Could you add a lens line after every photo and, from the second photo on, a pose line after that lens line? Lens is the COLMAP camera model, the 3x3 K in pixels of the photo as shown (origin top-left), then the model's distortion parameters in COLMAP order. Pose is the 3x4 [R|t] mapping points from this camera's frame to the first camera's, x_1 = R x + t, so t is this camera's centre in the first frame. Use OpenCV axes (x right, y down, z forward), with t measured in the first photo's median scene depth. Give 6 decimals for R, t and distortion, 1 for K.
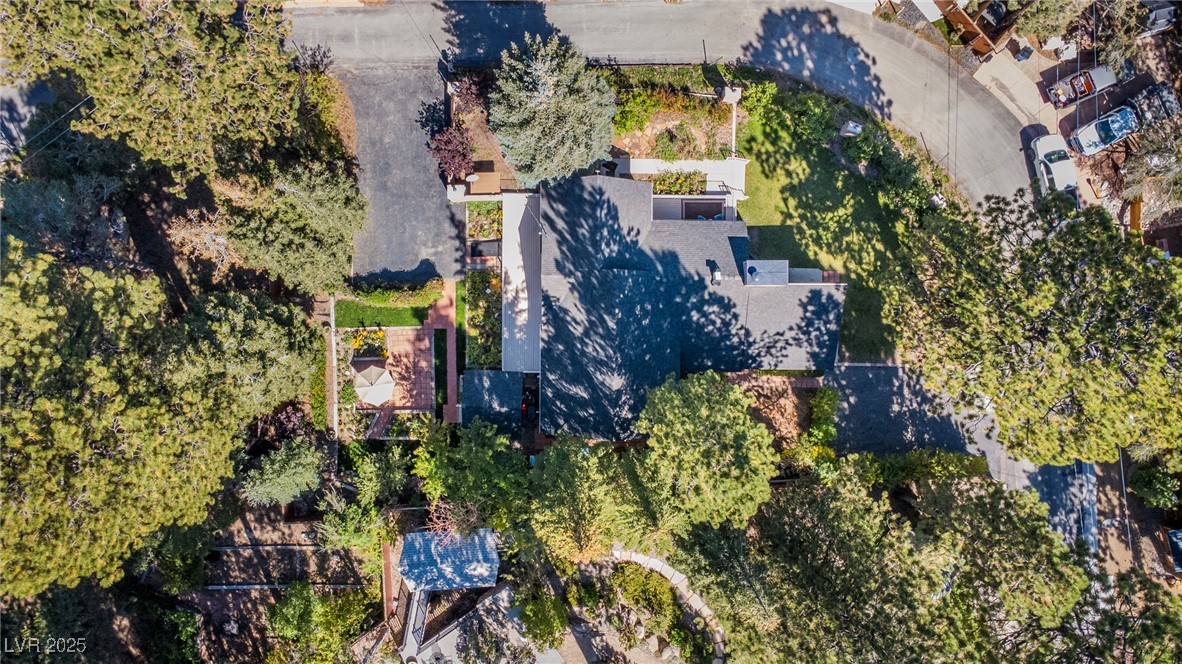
lens RADIAL K [[844.5, 0, 596.8], [0, 844.5, 333.7], [0, 0, 1]] dist [0.022880, -0.032538]
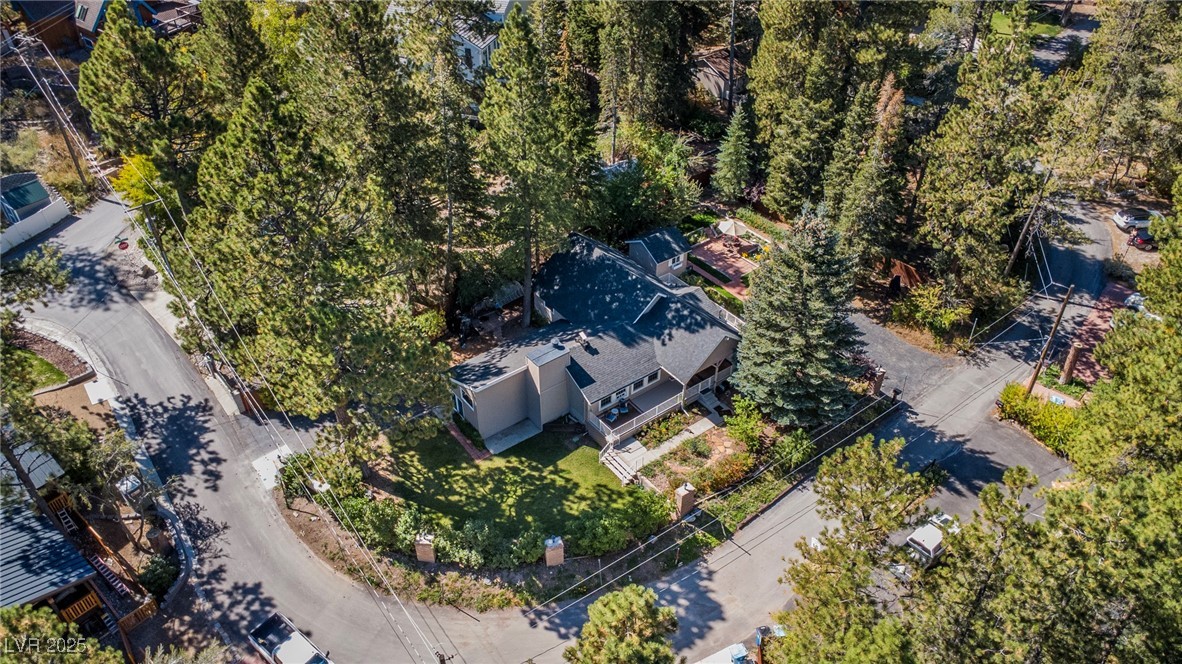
lens RADIAL K [[844.5, 0, 590.4], [0, 844.5, 330.8], [0, 0, 1]] dist [0.022880, -0.032538]
pose [[-0.790918, 0.347722, -0.503525, 0.638637], [-0.611525, -0.478786, 0.629922, -0.708642], [-0.022043, 0.806135, 0.591321, 0.317456]]
